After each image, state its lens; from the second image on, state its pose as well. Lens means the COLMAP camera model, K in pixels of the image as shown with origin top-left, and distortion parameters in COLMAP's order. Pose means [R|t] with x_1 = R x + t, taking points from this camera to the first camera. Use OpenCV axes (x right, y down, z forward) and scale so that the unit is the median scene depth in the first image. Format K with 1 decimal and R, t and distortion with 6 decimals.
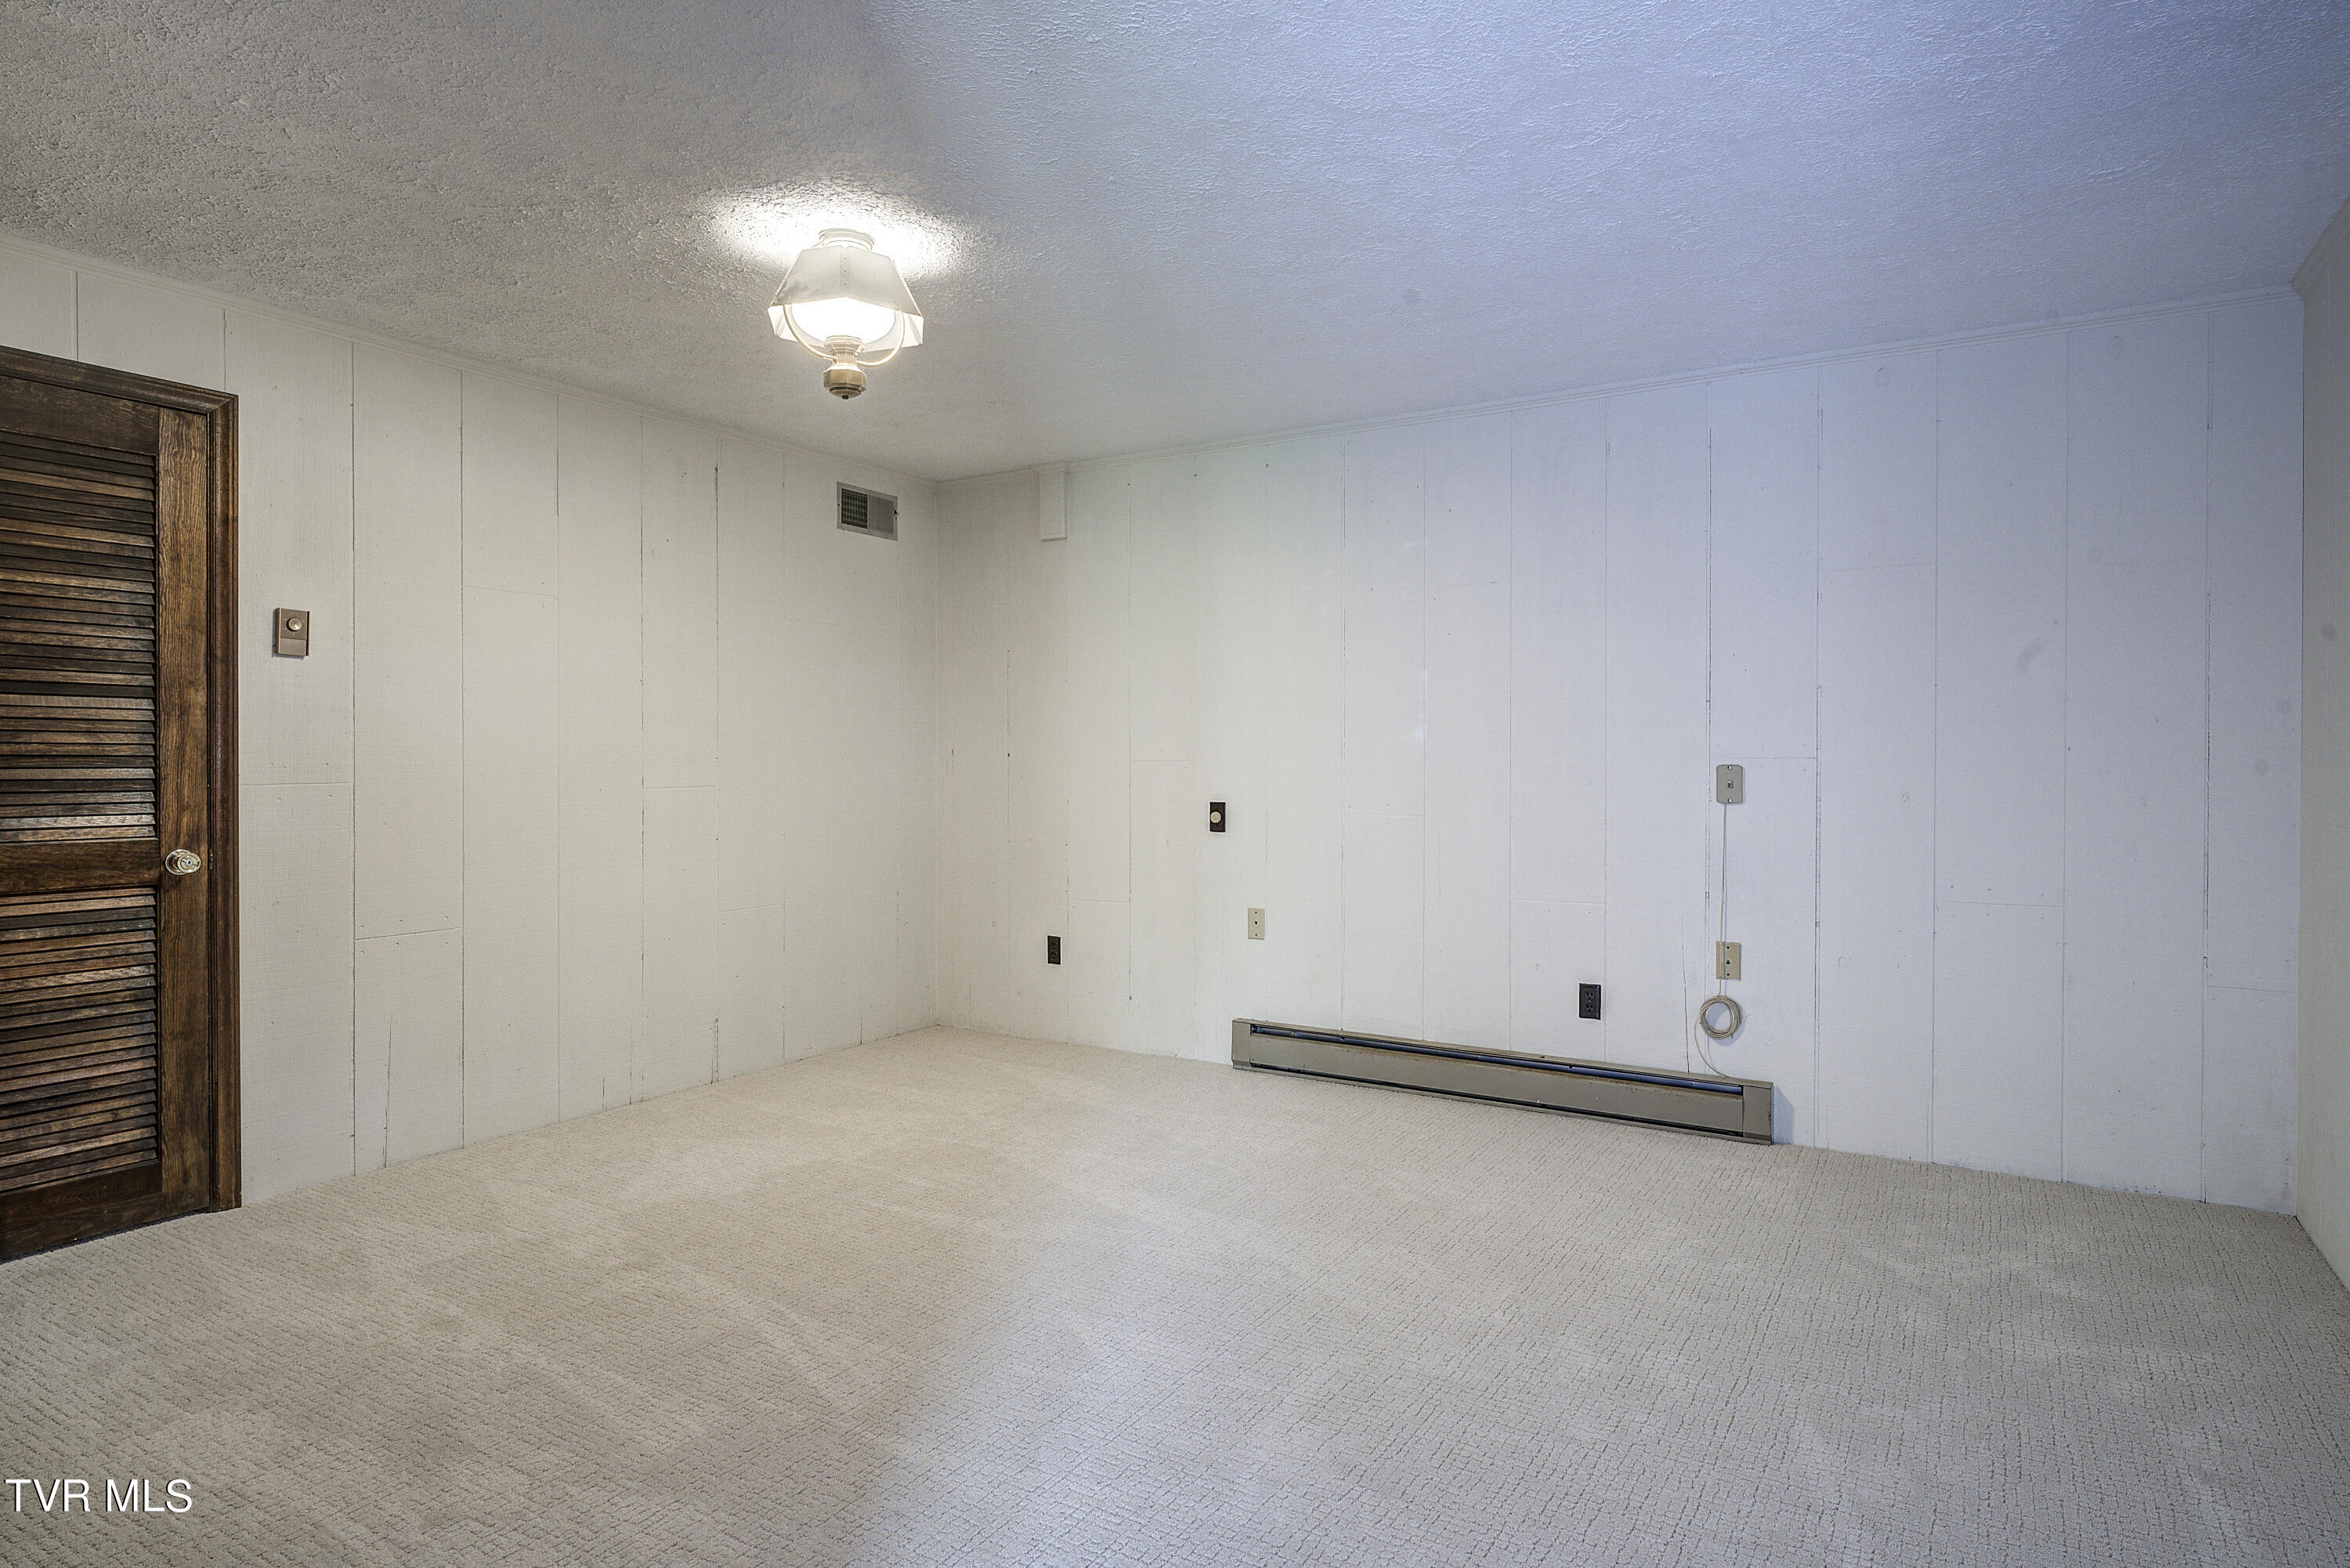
lens RADIAL K [[1279.8, 0, 1179.0], [0, 1279.8, 765.9], [0, 0, 1]] dist [0.001869, -0.001501]
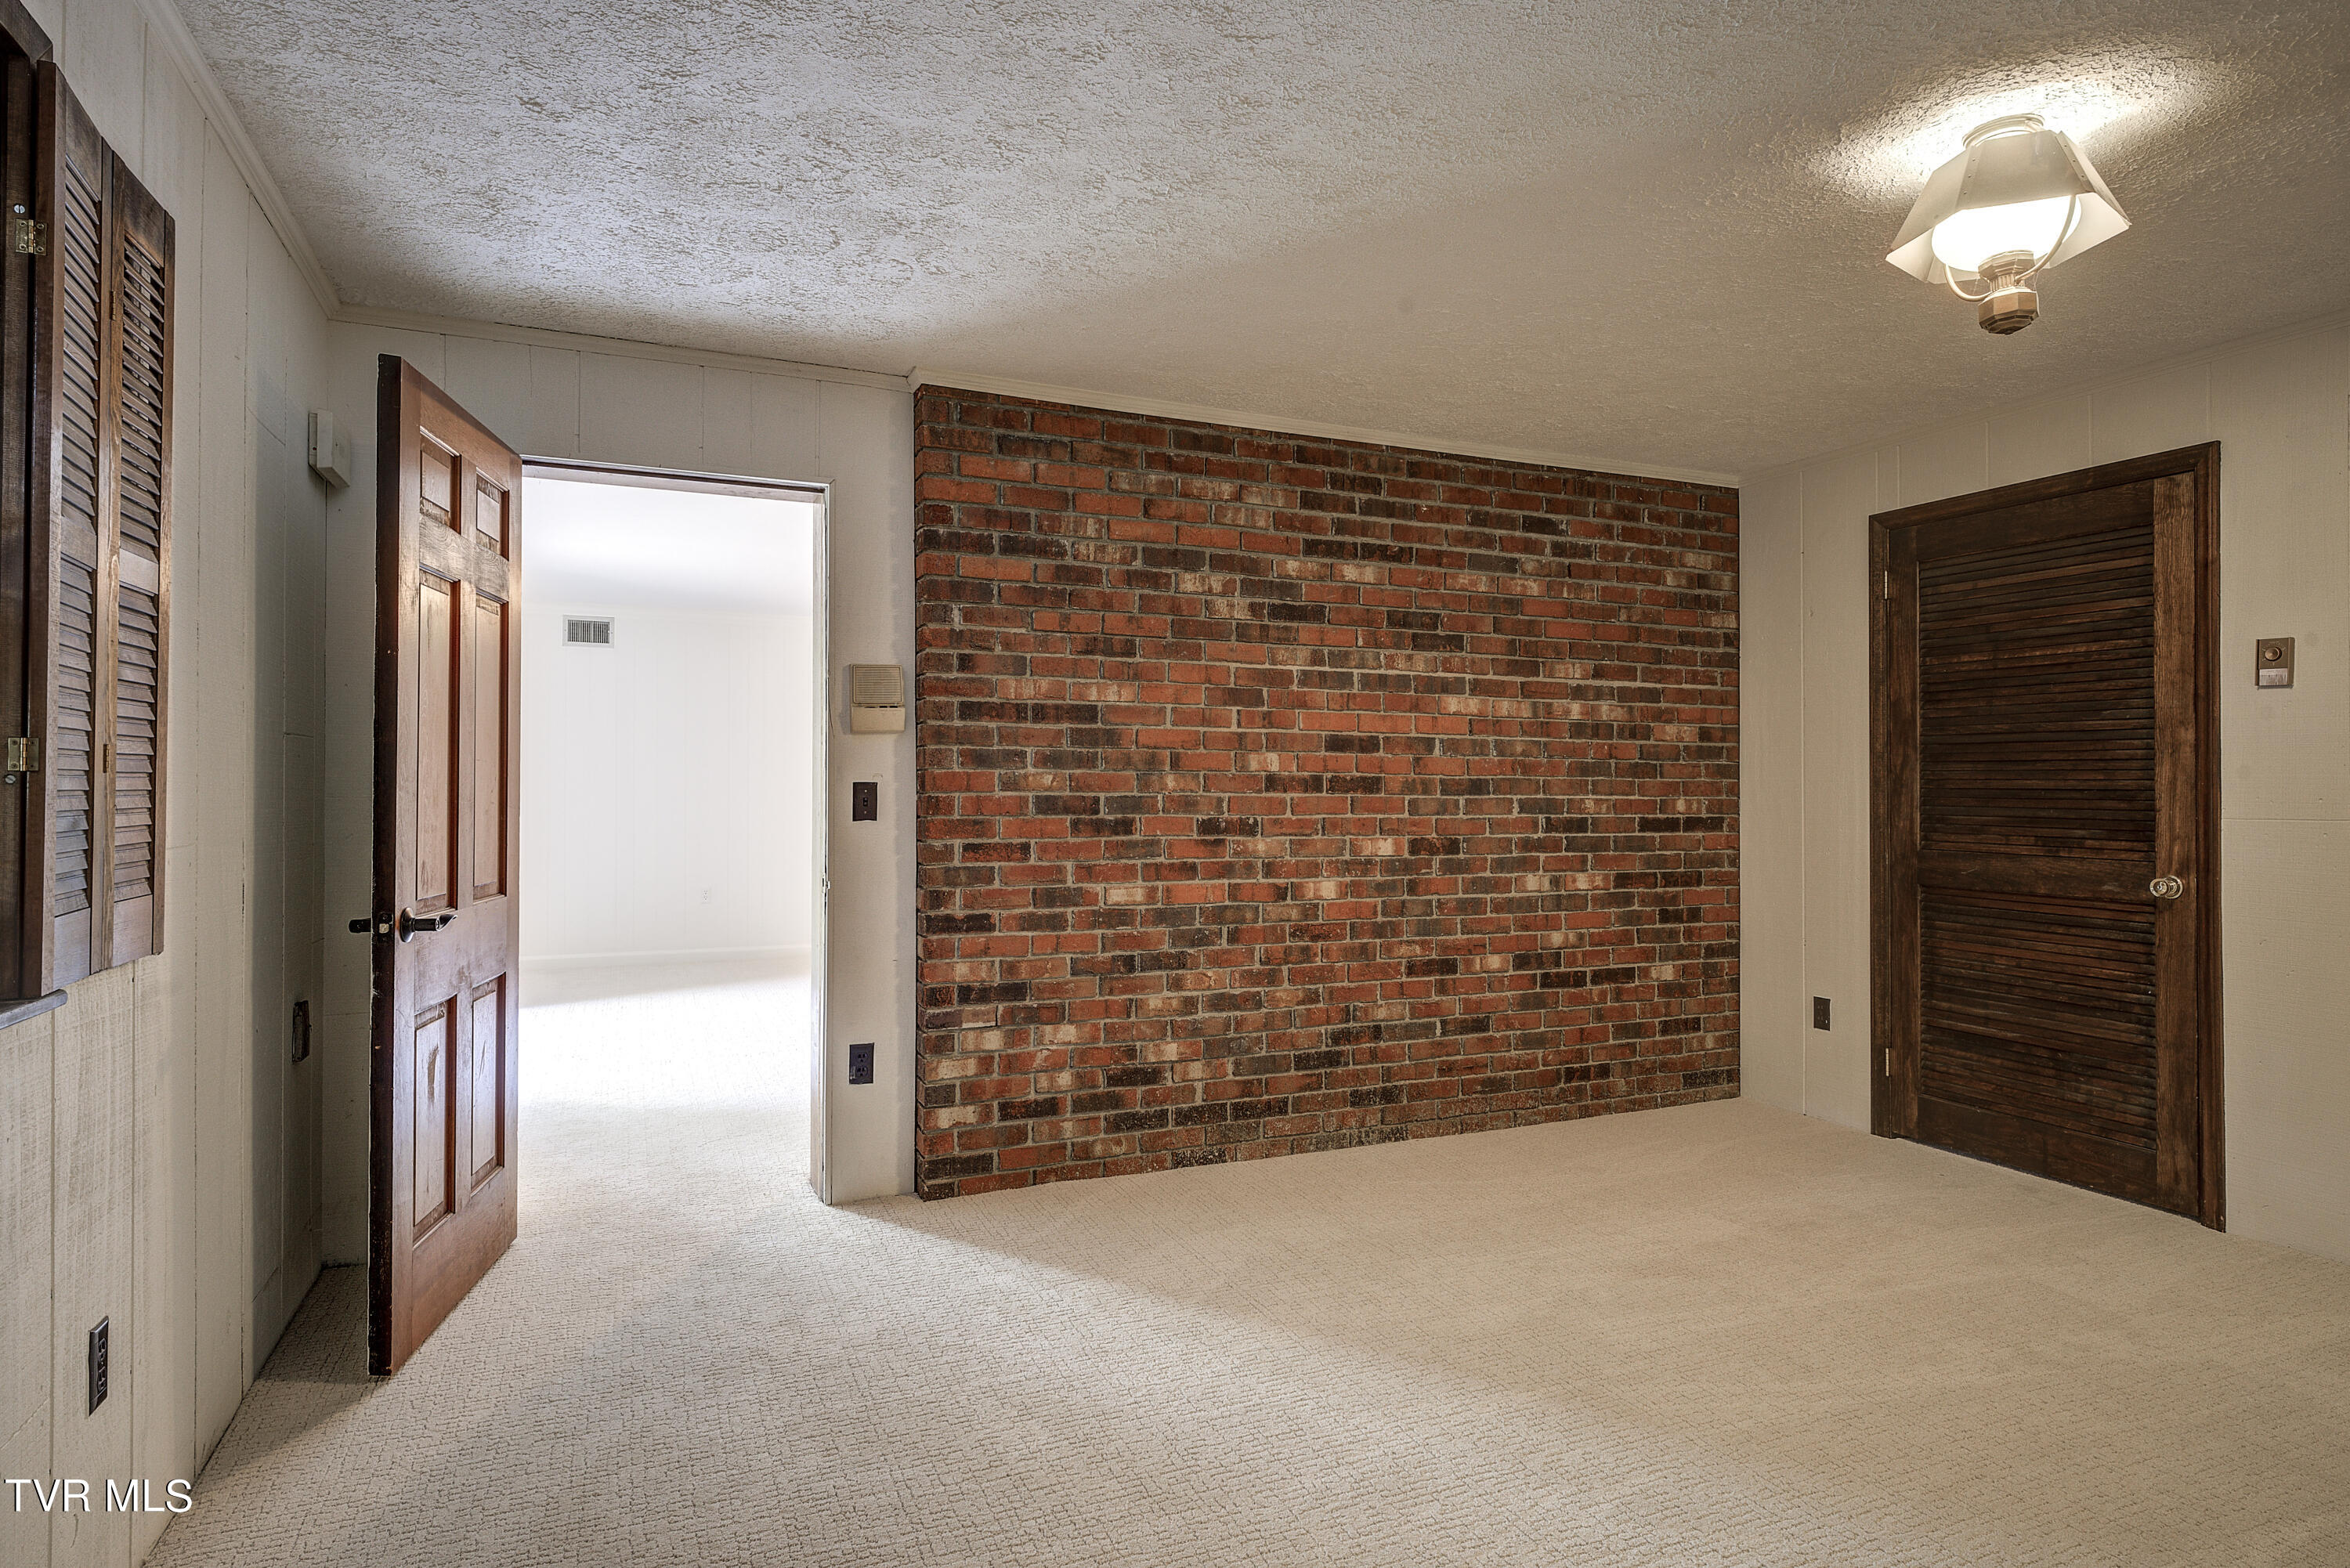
lens RADIAL K [[1279.8, 0, 1177.1], [0, 1279.8, 783.4], [0, 0, 1]] dist [0.001869, -0.001501]
pose [[-0.561681, 0.001188, -0.827353, 0.598954], [-0.006063, 0.999966, 0.005552, -0.014390], [0.827332, 0.008134, -0.561655, 0.909113]]
